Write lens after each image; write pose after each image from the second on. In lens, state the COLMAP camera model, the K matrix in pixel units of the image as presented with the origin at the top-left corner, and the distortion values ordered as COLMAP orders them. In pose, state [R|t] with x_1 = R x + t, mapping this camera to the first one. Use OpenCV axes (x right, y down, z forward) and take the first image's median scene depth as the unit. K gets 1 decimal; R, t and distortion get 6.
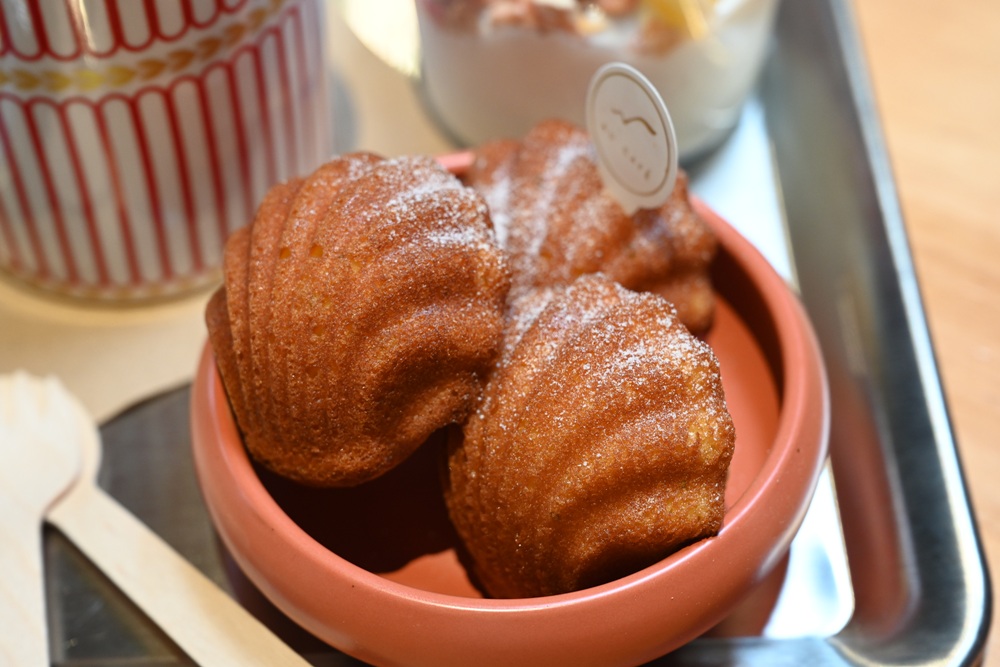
lens RADIAL K [[1836.8, 0, 480.2], [0, 1836.8, 326.0], [0, 0, 1]] dist [-0.021334, 0.000000]
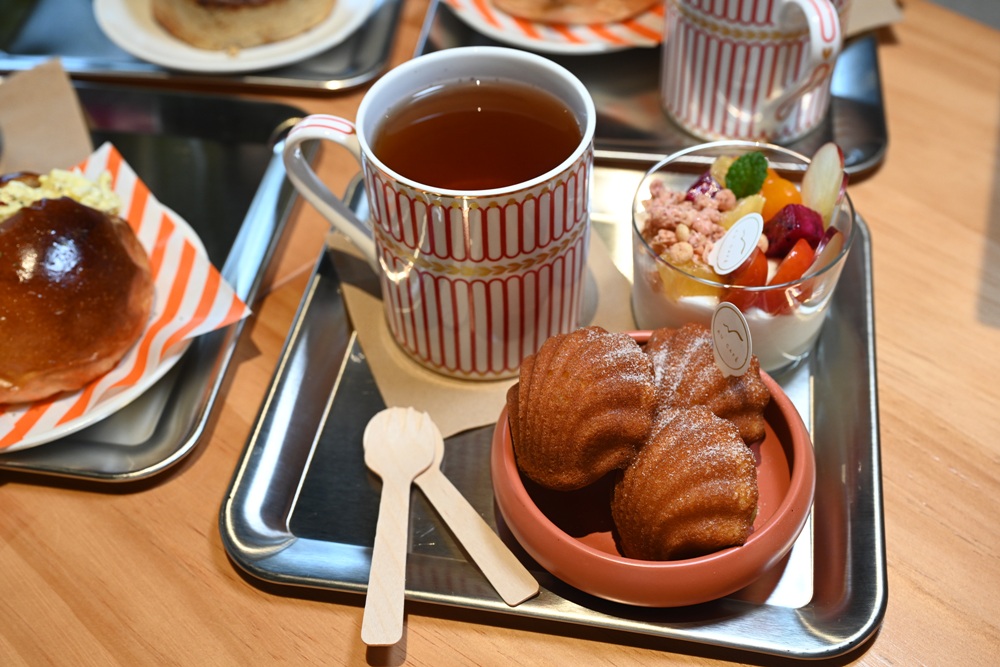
lens RADIAL K [[1194.3, 0, 495.8], [0, 1194.3, 331.0], [0, 0, 1]] dist [0.001392, 0.000000]
pose [[0.978206, 0.145658, -0.147972, 0.023793], [-0.151906, 0.987884, -0.031772, -0.033027], [0.141552, 0.053557, 0.988481, -0.318003]]
